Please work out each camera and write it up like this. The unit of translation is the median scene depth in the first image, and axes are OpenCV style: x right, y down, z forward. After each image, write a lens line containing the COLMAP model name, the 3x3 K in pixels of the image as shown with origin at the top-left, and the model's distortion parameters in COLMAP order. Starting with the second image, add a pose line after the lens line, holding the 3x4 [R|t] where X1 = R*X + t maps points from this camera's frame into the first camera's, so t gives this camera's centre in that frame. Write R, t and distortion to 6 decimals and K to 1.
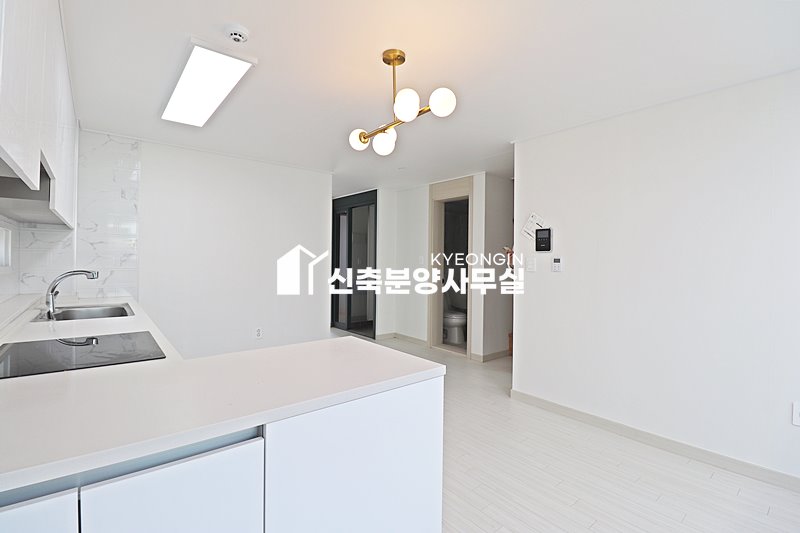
lens RADIAL K [[368.8, 0, 399.2], [0, 368.8, 258.8], [0, 0, 1]] dist [-0.002474, -0.012539]
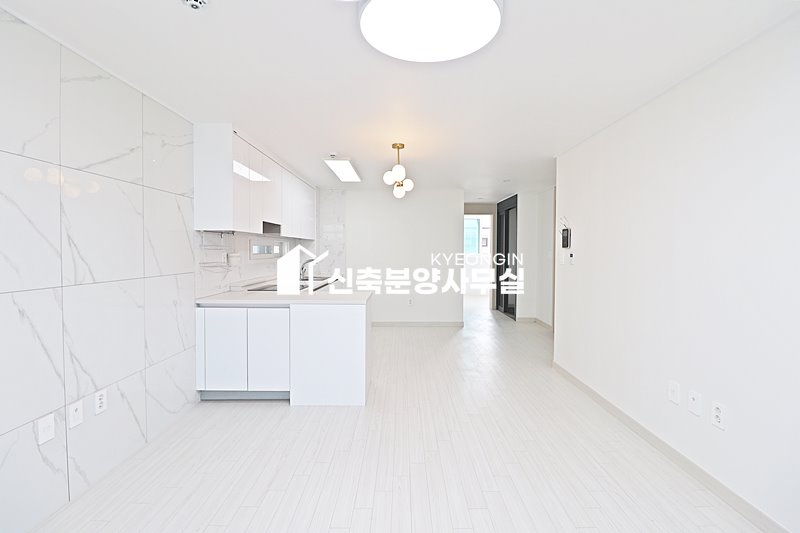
lens RADIAL K [[368.8, 0, 398.1], [0, 368.8, 260.5], [0, 0, 1]] dist [-0.002474, -0.012539]
pose [[0.766564, 0.010350, -0.642084, 0.697217], [0.004543, 0.999758, 0.021538, -0.006038], [0.642151, -0.019427, 0.766332, -0.257123]]
